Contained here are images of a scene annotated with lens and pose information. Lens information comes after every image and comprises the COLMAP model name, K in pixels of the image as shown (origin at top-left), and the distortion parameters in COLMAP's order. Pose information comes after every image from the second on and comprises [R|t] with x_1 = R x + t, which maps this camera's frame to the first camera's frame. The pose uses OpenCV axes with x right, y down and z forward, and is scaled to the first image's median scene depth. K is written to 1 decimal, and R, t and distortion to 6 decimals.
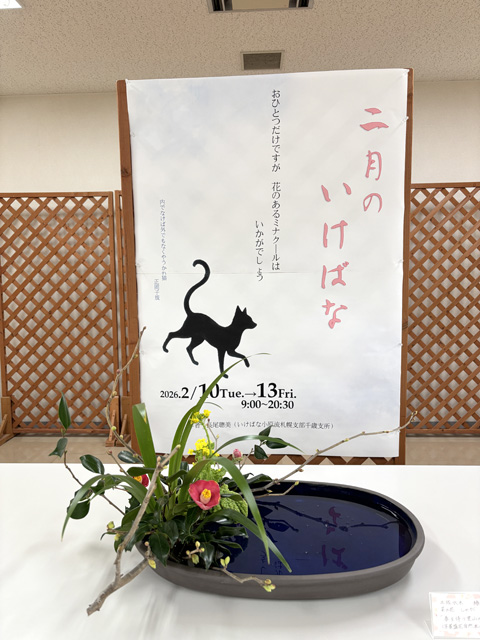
lens RADIAL K [[494.8, 0, 236.3], [0, 494.8, 322.1], [0, 0, 1]] dist [0.037892, -0.046141]
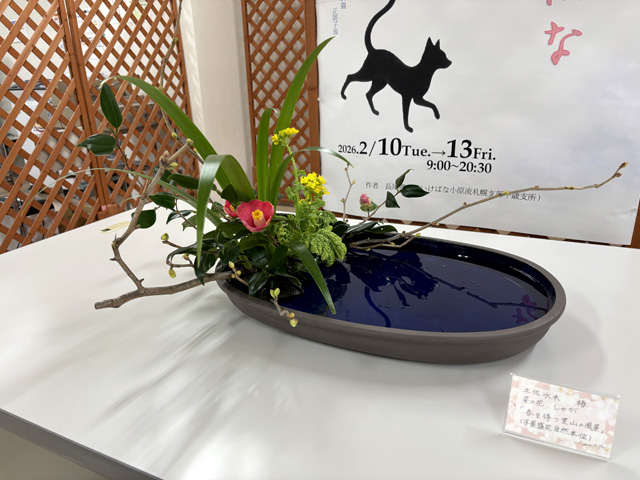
lens RADIAL K [[494.8, 0, 318.3], [0, 494.8, 244.0], [0, 0, 1]] dist [0.037892, -0.046141]
pose [[0.912328, 0.119195, -0.391726, 0.191535], [-0.022068, 0.969614, 0.243641, 0.096633], [0.408864, -0.213636, 0.887237, 0.147758]]
